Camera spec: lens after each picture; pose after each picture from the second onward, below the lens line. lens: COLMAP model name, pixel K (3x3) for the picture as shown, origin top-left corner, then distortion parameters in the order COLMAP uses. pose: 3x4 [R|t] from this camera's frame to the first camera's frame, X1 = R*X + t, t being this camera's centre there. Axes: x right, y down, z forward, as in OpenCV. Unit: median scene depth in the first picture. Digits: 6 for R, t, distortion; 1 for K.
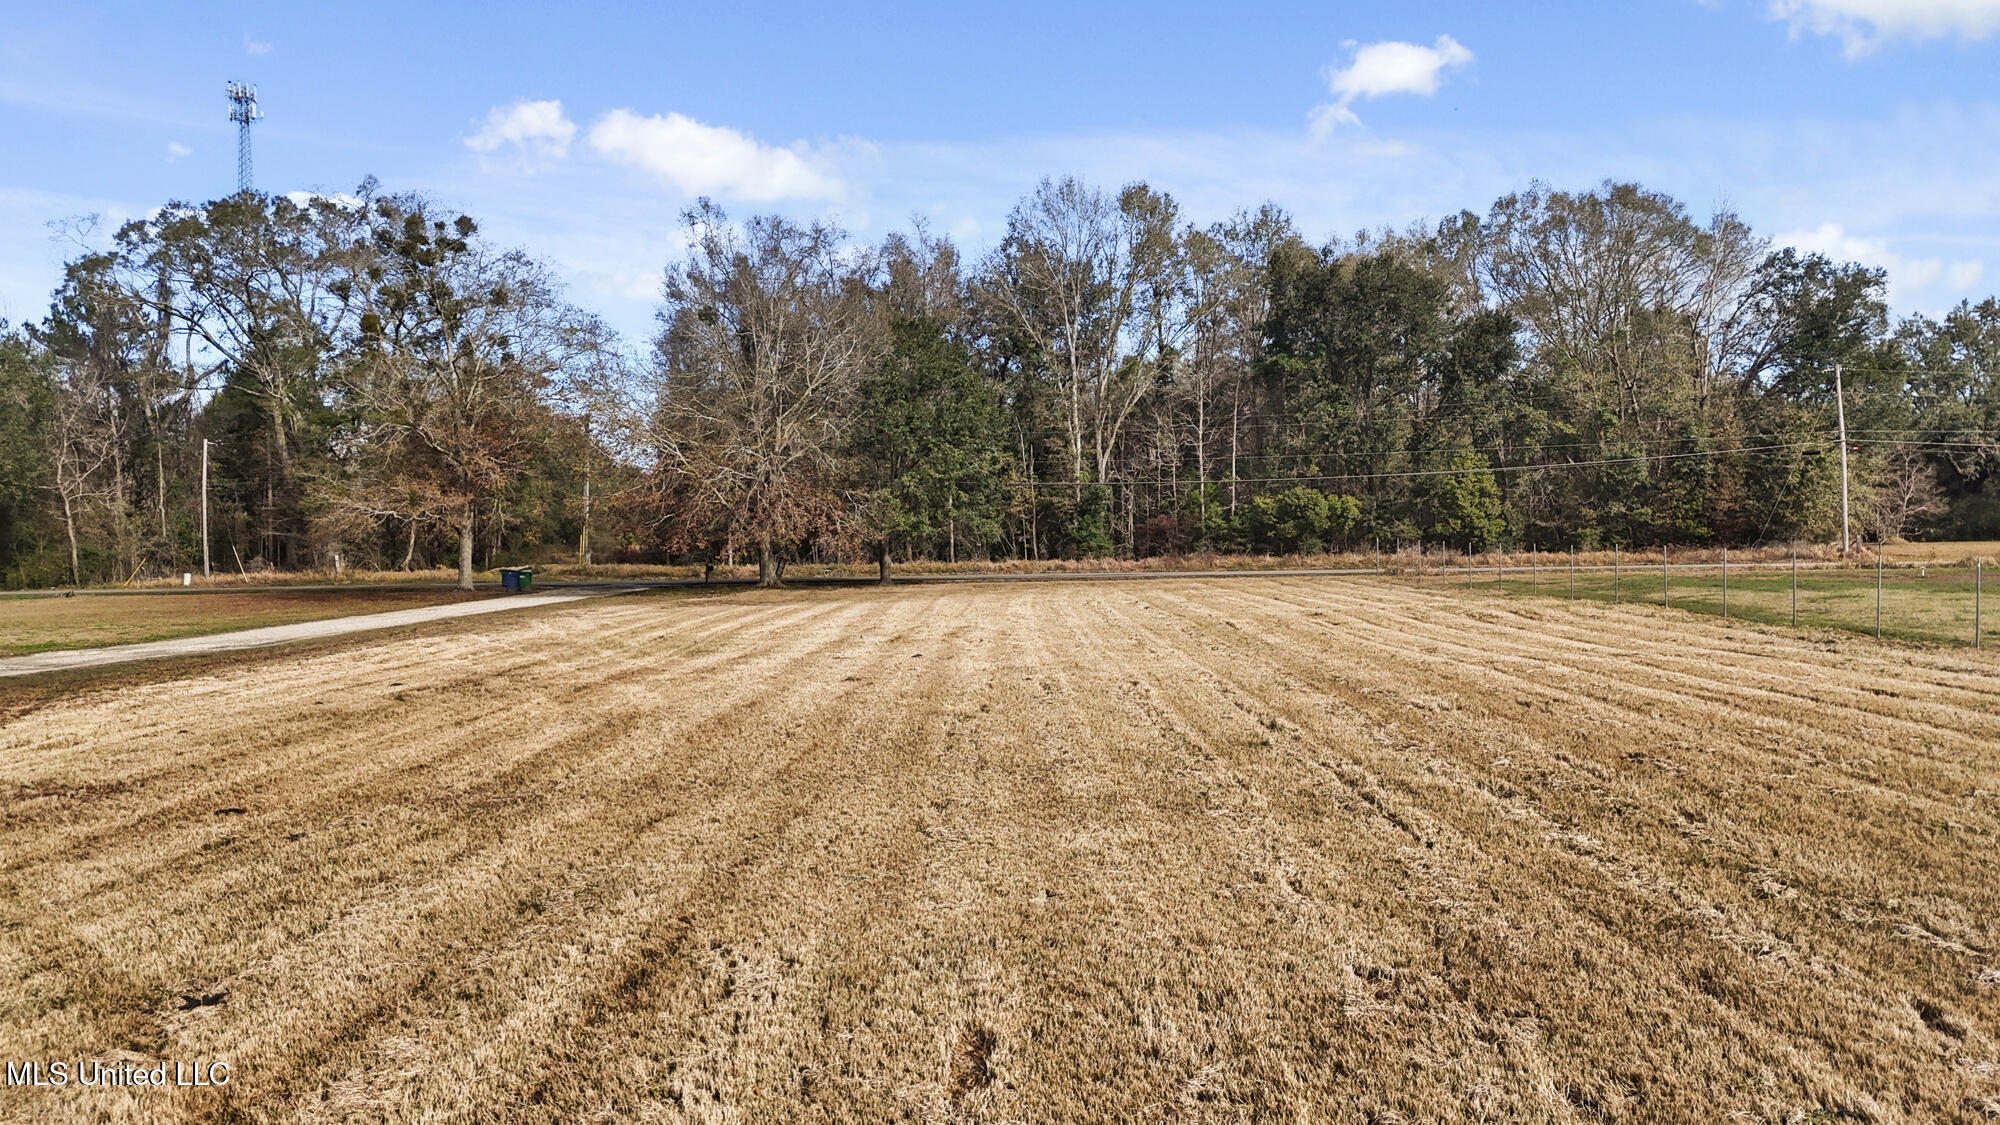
lens RADIAL K [[1337.2, 0, 1000.0], [0, 1337.2, 562.5], [0, 0, 1]] dist [-0.040537, 0.072906]
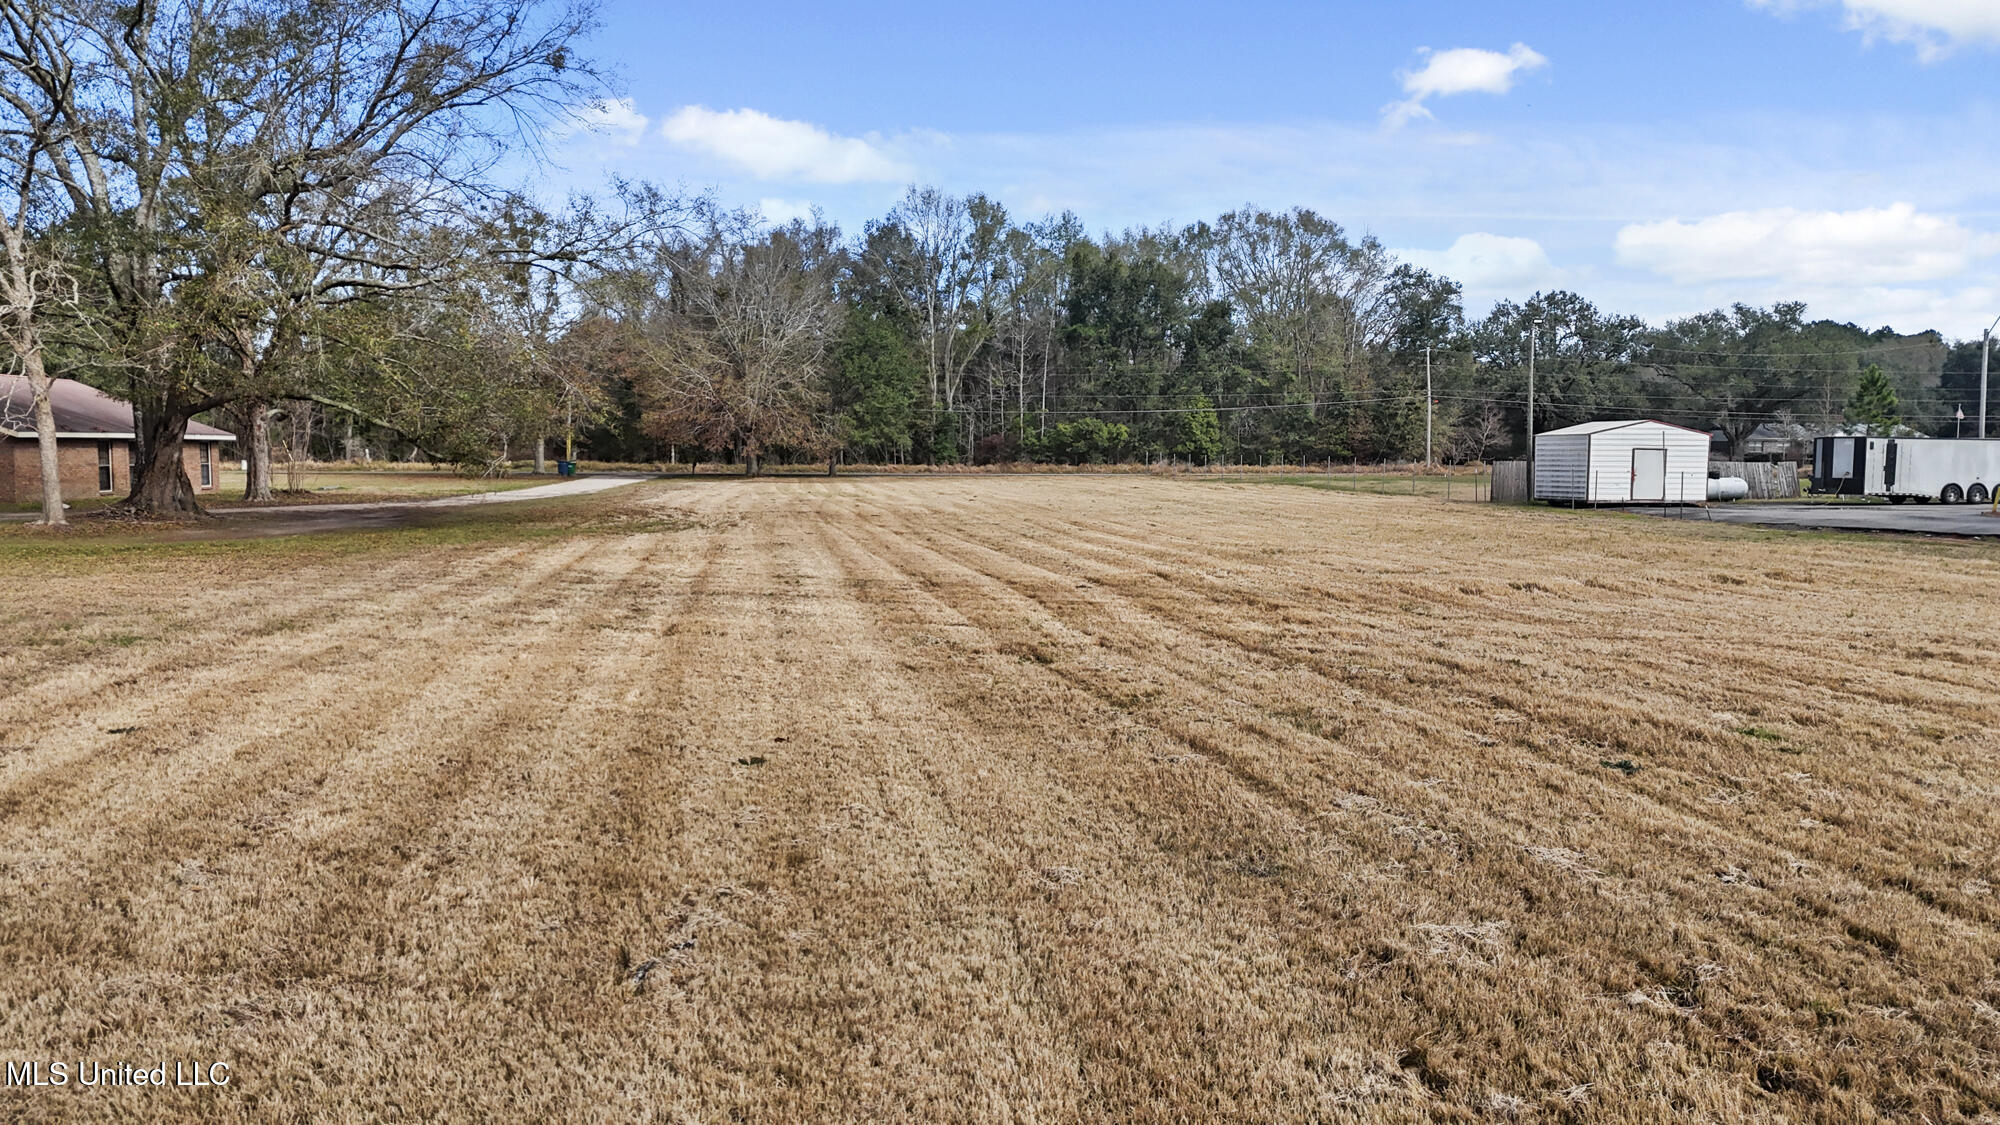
lens RADIAL K [[1439.6, 0, 1000.0], [0, 1439.6, 562.5], [0, 0, 1]] dist [0.063258, -0.004451]
pose [[0.975523, 0.003967, 0.219860, -0.209118], [-0.015380, 0.998620, 0.050221, 0.023048], [-0.219357, -0.052373, 0.974238, -0.502623]]
